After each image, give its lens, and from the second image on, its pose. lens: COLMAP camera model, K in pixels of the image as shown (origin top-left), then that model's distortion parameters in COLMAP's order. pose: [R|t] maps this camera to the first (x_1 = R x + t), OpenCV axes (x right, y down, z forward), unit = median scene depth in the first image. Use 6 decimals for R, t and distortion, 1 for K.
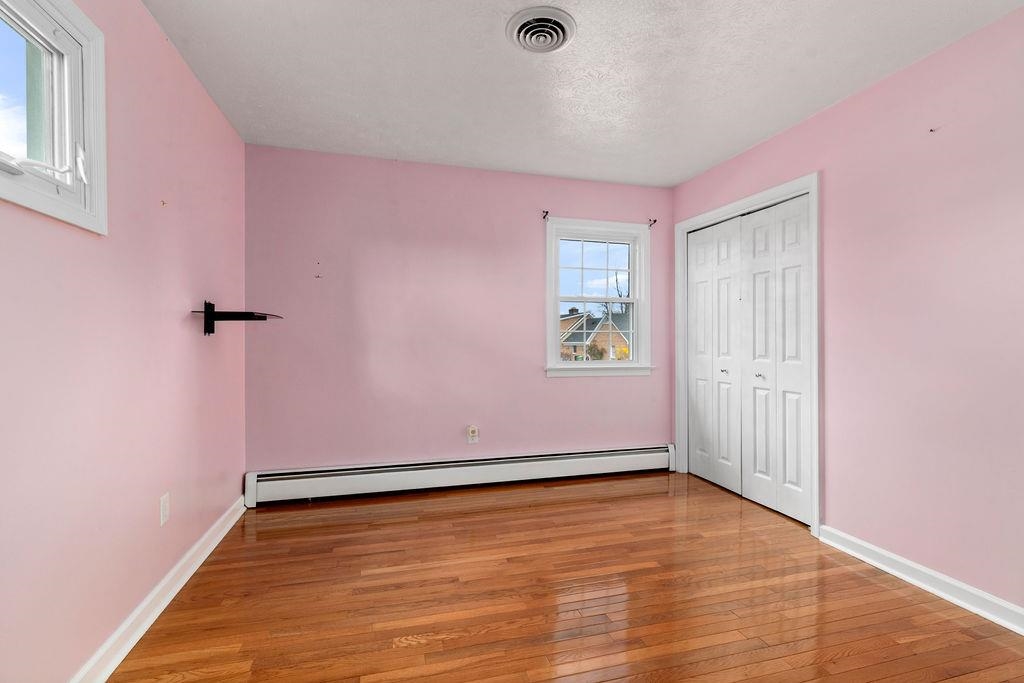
lens RADIAL K [[466.2, 0, 512.0], [0, 466.2, 337.0], [0, 0, 1]] dist [0.017235, -0.000897]
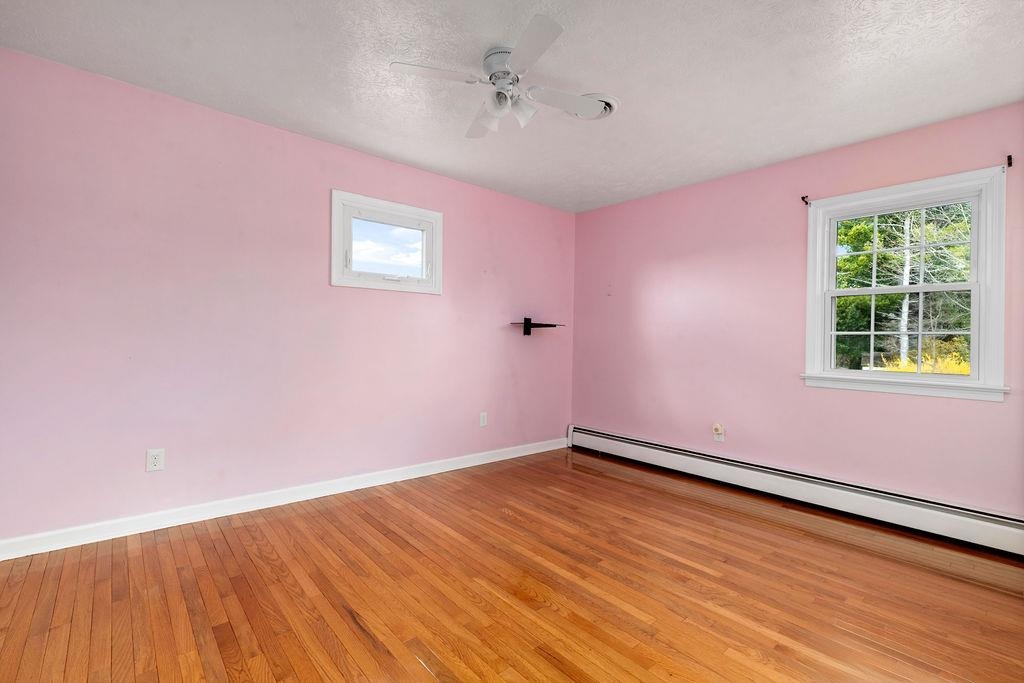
lens RADIAL K [[466.2, 0, 512.0], [0, 466.2, 337.0], [0, 0, 1]] dist [0.017235, -0.000897]
pose [[0.422477, 0.000530, -0.906374, 0.785488], [-0.012098, 0.999914, -0.005054, 0.006955], [0.906293, 0.013100, 0.422447, 0.162342]]
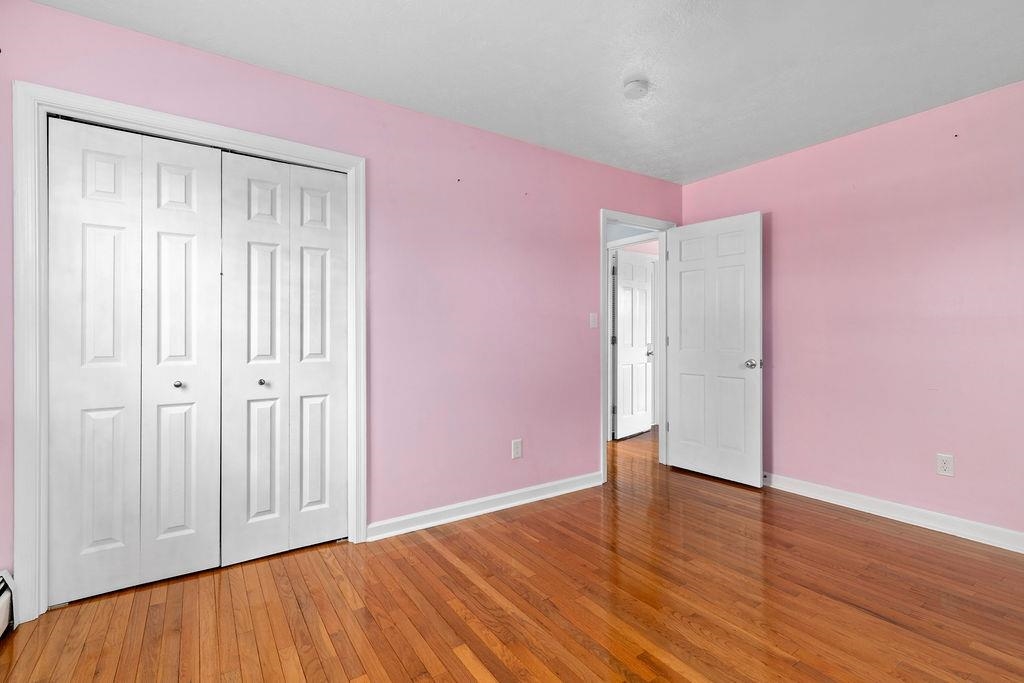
lens RADIAL K [[466.2, 0, 512.0], [0, 466.2, 337.0], [0, 0, 1]] dist [0.017235, -0.000897]
pose [[-0.311683, -0.002729, 0.950182, -0.309921], [-0.005769, 0.999983, 0.000979, 0.007836], [-0.950169, -0.005176, -0.311694, 0.905627]]
